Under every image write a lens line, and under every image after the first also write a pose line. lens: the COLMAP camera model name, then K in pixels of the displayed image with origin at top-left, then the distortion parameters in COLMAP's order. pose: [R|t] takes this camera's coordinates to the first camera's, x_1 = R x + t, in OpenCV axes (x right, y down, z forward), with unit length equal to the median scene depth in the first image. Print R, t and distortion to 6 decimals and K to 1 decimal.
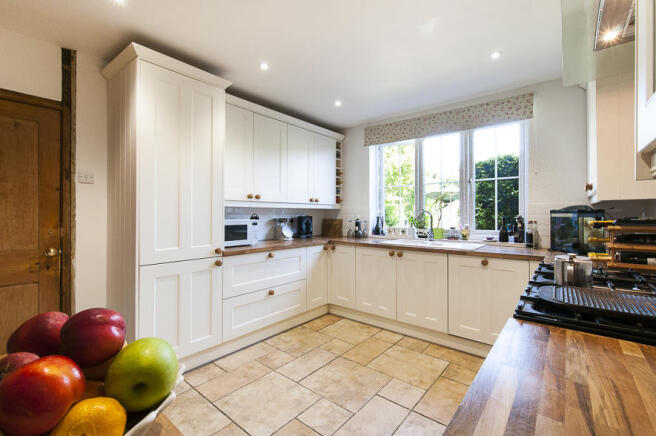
lens RADIAL K [[286.4, 0, 330.5], [0, 286.4, 213.8], [0, 0, 1]] dist [0.001219, 0.000003]
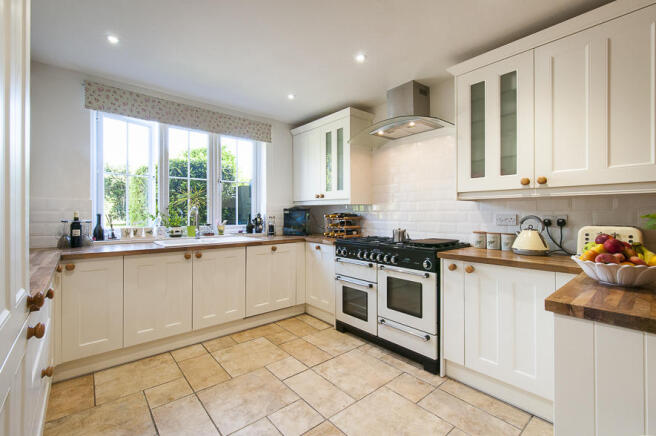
lens RADIAL K [[286.4, 0, 330.5], [0, 286.4, 213.8], [0, 0, 1]] dist [0.001219, 0.000003]
pose [[0.167072, -0.003379, 0.985939, -0.605938], [-0.003895, 0.999984, 0.004088, 0.005479], [-0.985937, -0.004523, 0.167056, 0.460287]]
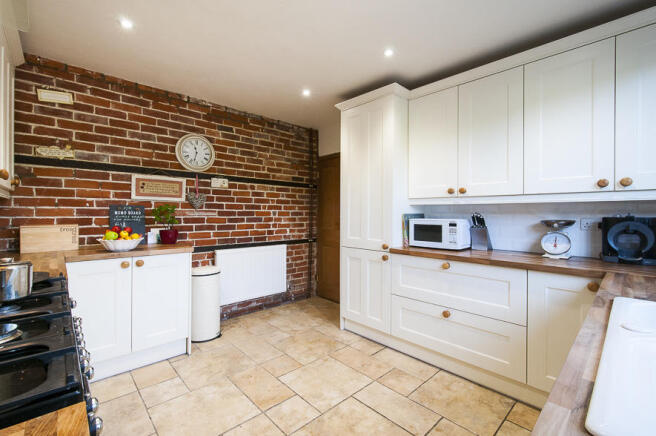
lens RADIAL K [[286.4, 0, 330.5], [0, 286.4, 213.8], [0, 0, 1]] dist [0.001219, 0.000003]
pose [[-0.123001, 0.000788, -0.992406, 0.608724], [-0.001098, 0.999999, 0.000930, 0.003823], [0.992406, 0.001205, -0.123000, 0.795285]]
